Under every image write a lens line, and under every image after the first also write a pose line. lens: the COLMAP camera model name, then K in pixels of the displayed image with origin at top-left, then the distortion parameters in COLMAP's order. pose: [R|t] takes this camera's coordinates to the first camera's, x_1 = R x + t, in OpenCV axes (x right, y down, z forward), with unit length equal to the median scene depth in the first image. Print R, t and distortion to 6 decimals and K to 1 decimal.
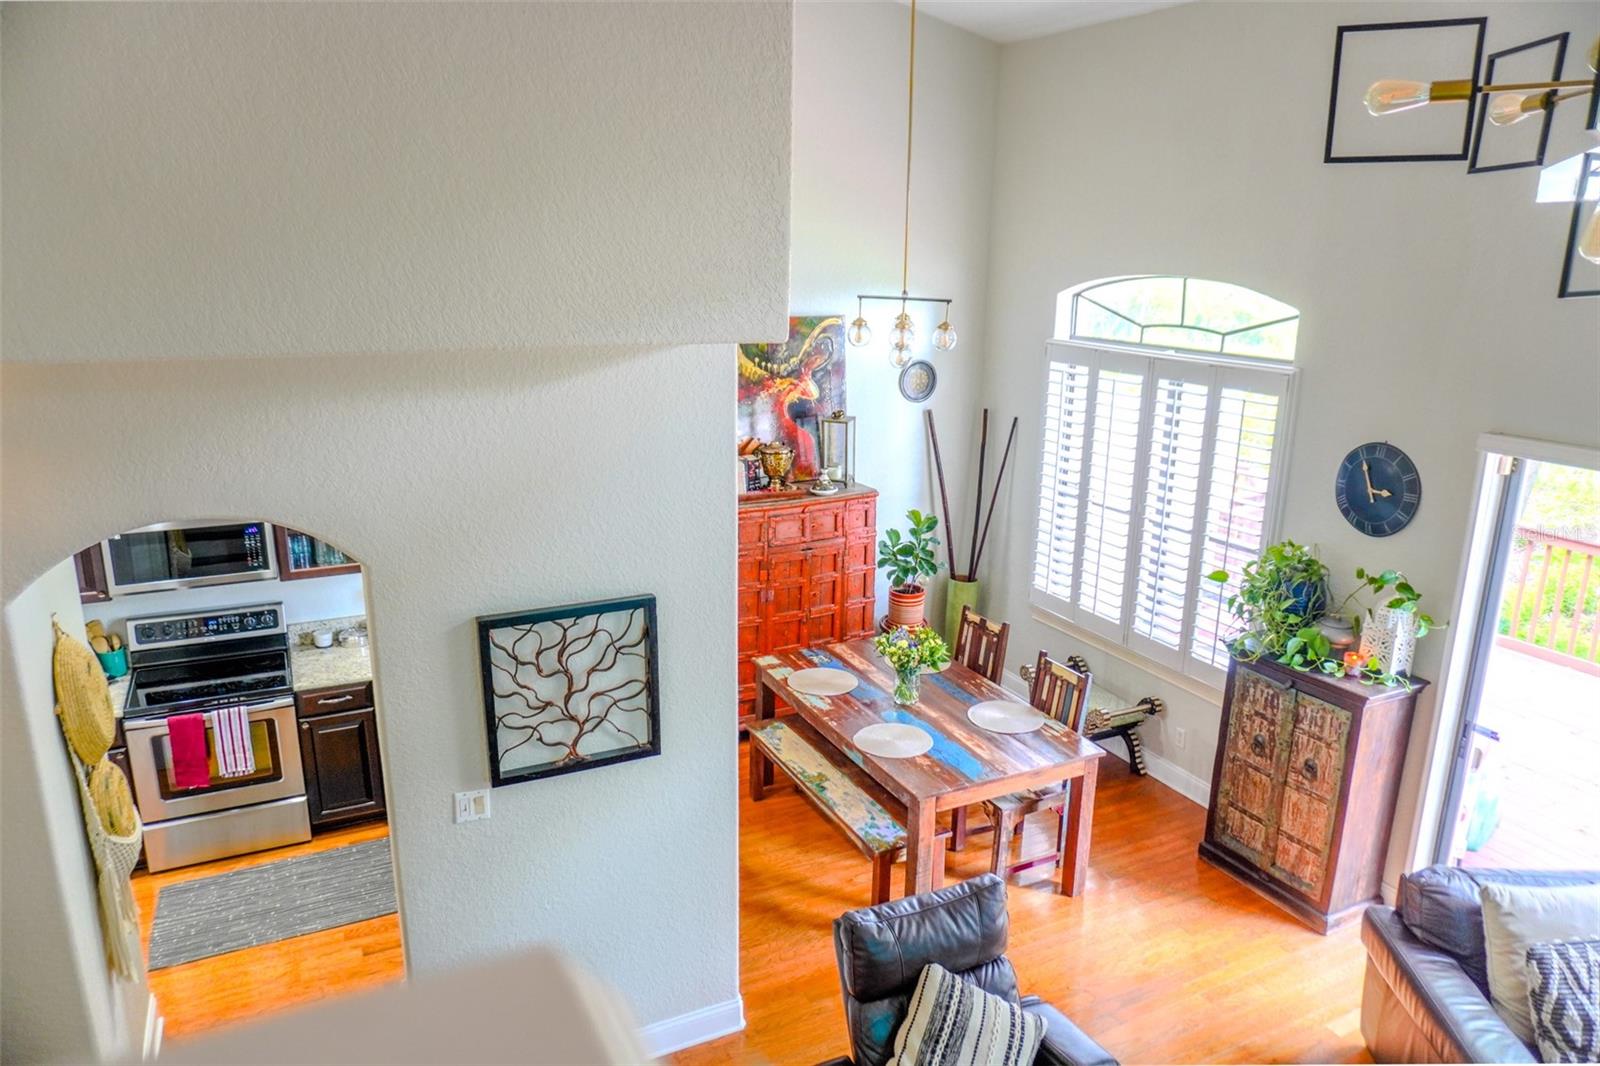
lens RADIAL K [[1087.2, 0, 800.0], [0, 1087.2, 533.0], [0, 0, 1]] dist [-0.044244, 0.046506]
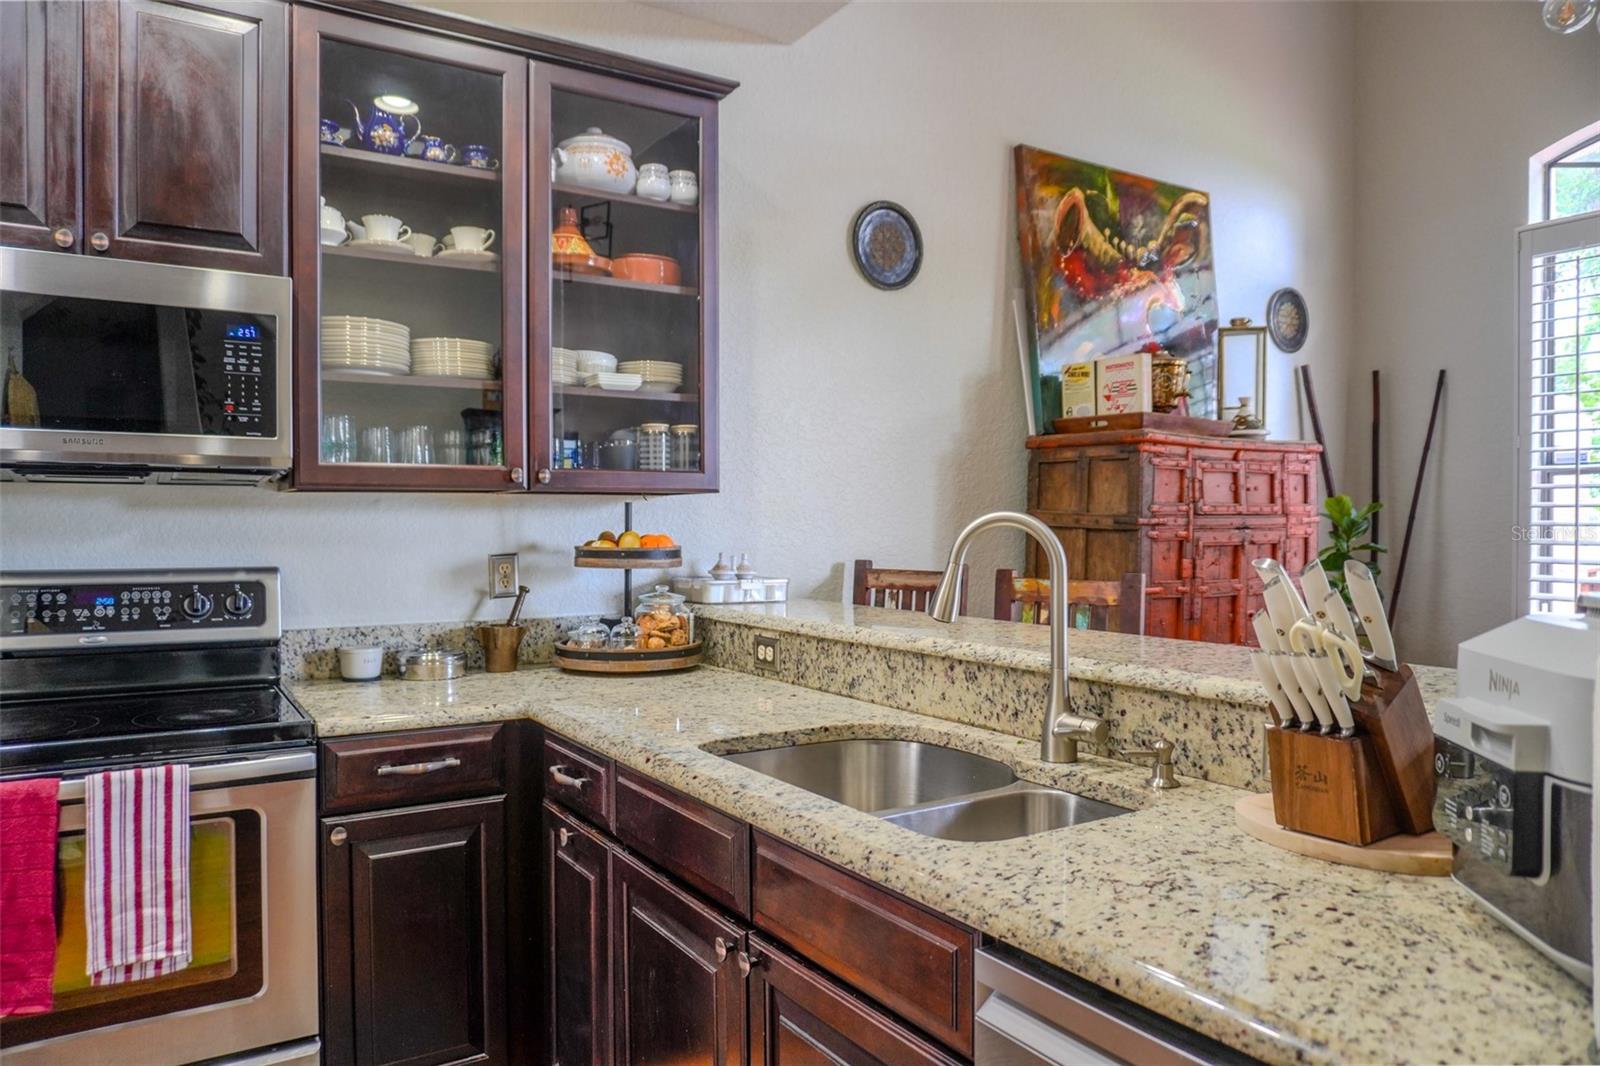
lens RADIAL K [[1070.2, 0, 800.0], [0, 1070.2, 533.0], [0, 0, 1]] dist [-0.016067, 0.000647]
pose [[0.994718, -0.011530, 0.102000, -0.317076], [0.036210, 0.969208, -0.243568, 0.163997], [-0.096051, 0.245975, 0.964505, 0.566870]]
